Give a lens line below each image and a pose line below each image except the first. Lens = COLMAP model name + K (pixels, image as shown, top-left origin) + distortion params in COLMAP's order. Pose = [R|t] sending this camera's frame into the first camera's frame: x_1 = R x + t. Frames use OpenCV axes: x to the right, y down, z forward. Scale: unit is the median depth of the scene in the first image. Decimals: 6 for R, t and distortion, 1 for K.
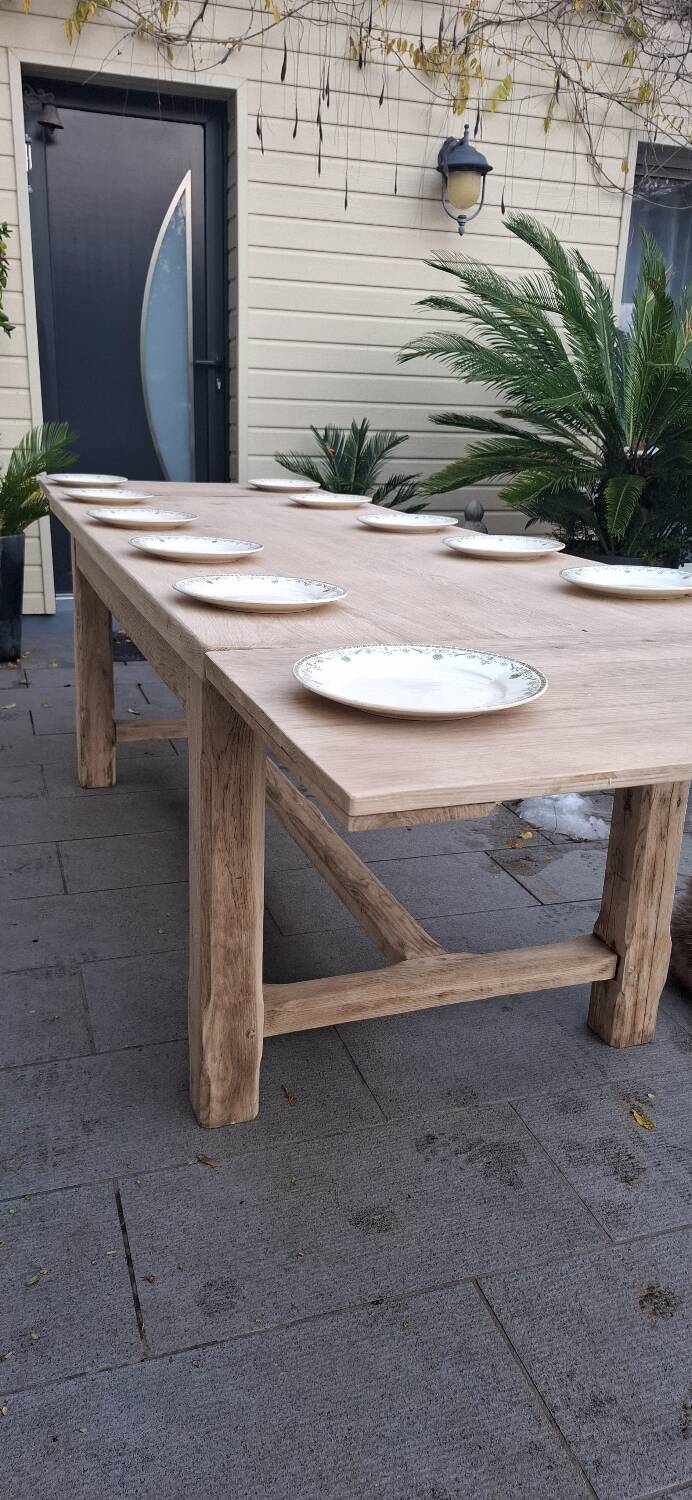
lens RADIAL K [[1031.2, 0, 331.8], [0, 1031.2, 751.6], [0, 0, 1]] dist [0.065614, -0.061462]
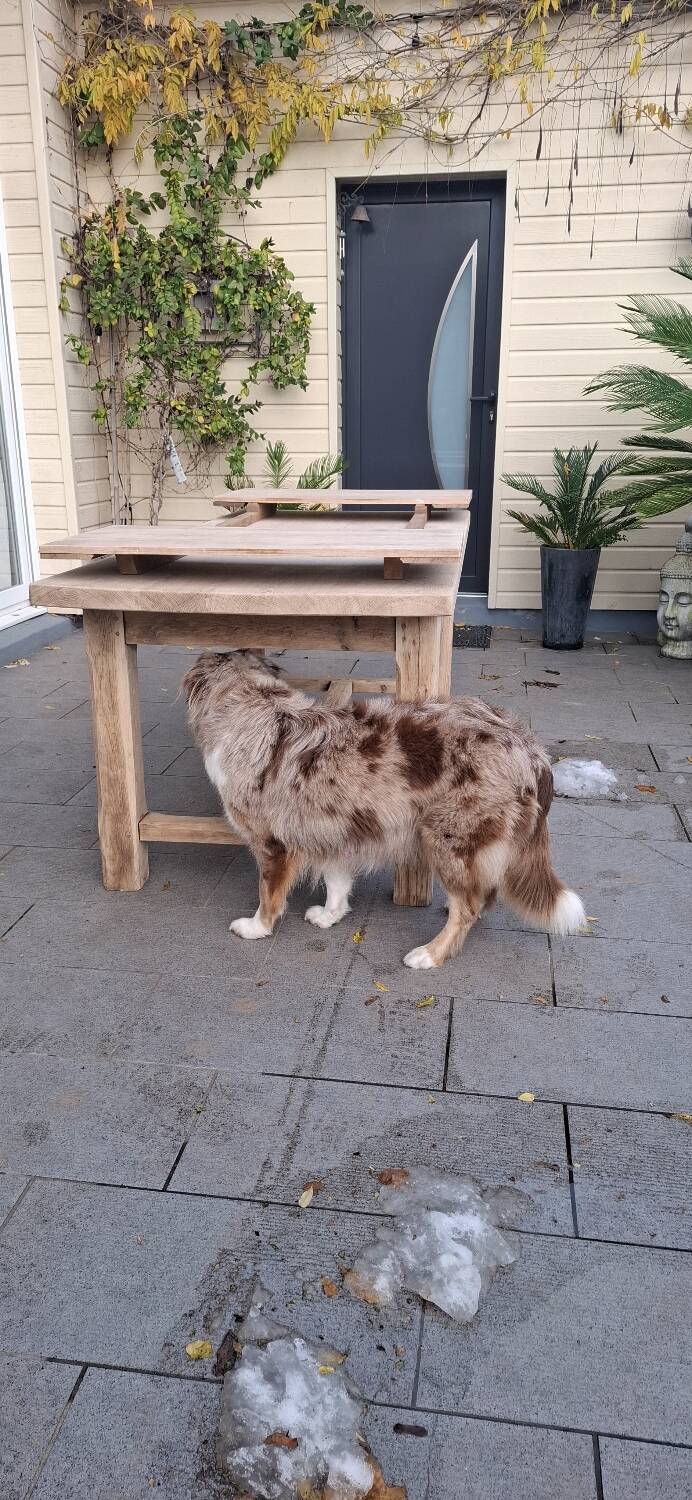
lens RADIAL K [[1013.5, 0, 333.9], [0, 1013.5, 745.5], [0, 0, 1]] dist [0.081815, -0.089503]
pose [[0.889794, 0.101308, -0.444975, 0.333658], [-0.109489, 0.993961, 0.007358, 0.030964], [0.443034, 0.042173, 0.895513, -0.110773]]
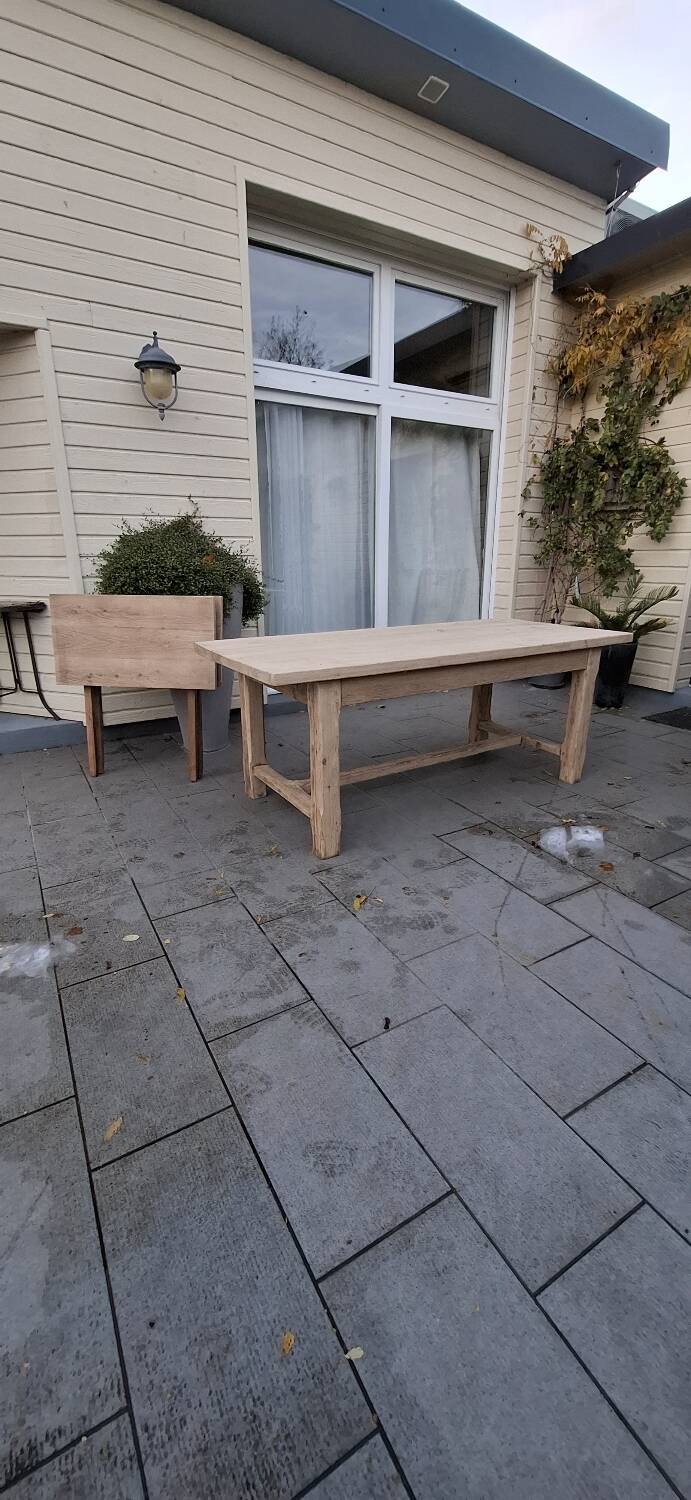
lens RADIAL K [[587.6, 0, 356.8], [0, 587.6, 747.4], [0, 0, 1]] dist [-0.006776, 0.000455]
pose [[0.220822, 0.272860, -0.936368, 0.638639], [-0.296661, 0.933369, 0.202025, -0.102853], [0.929102, 0.233172, 0.287055, 0.278630]]
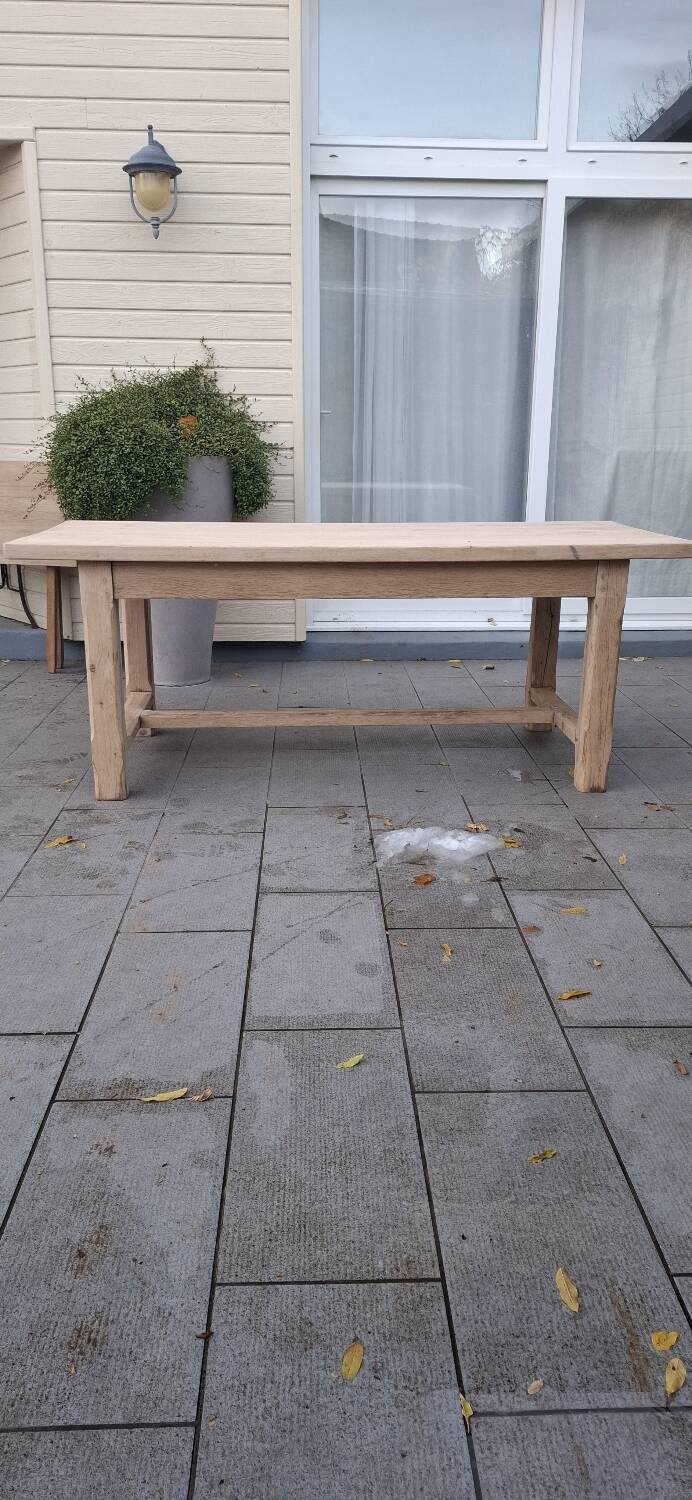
lens RADIAL K [[1017.6, 0, 352.2], [0, 1017.6, 729.8], [0, 0, 1]] dist [0.121120, -0.152189]
pose [[-0.266457, 0.222266, -0.937869, 0.774009], [-0.315455, 0.899347, 0.302760, -0.210959], [0.910763, 0.376528, -0.169523, 0.711474]]
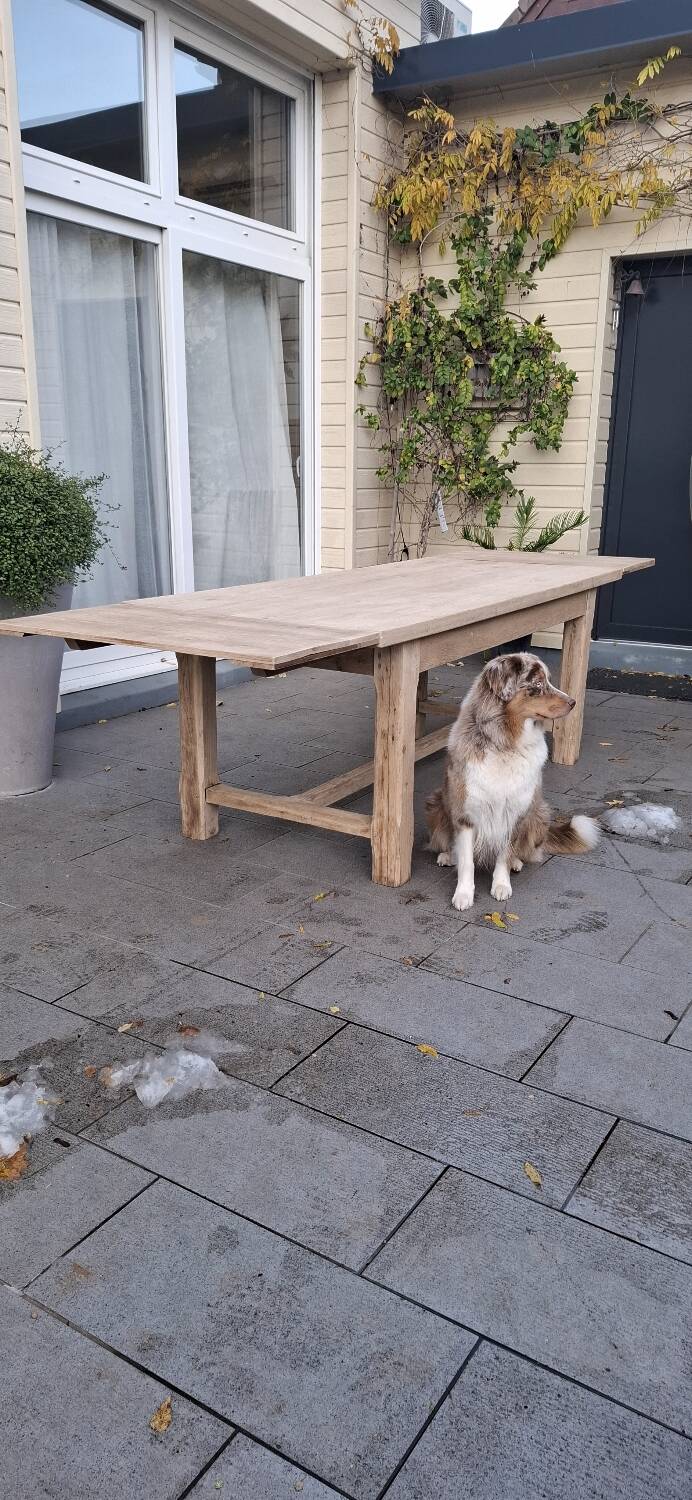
lens RADIAL K [[1011.5, 0, 362.0], [0, 1011.5, 758.5], [0, 0, 1]] dist [0.106368, -0.130903]
pose [[0.644286, 0.187449, -0.741457, 0.622226], [-0.231074, 0.971899, 0.044916, 0.007278], [0.729041, 0.142393, 0.669495, -0.066404]]
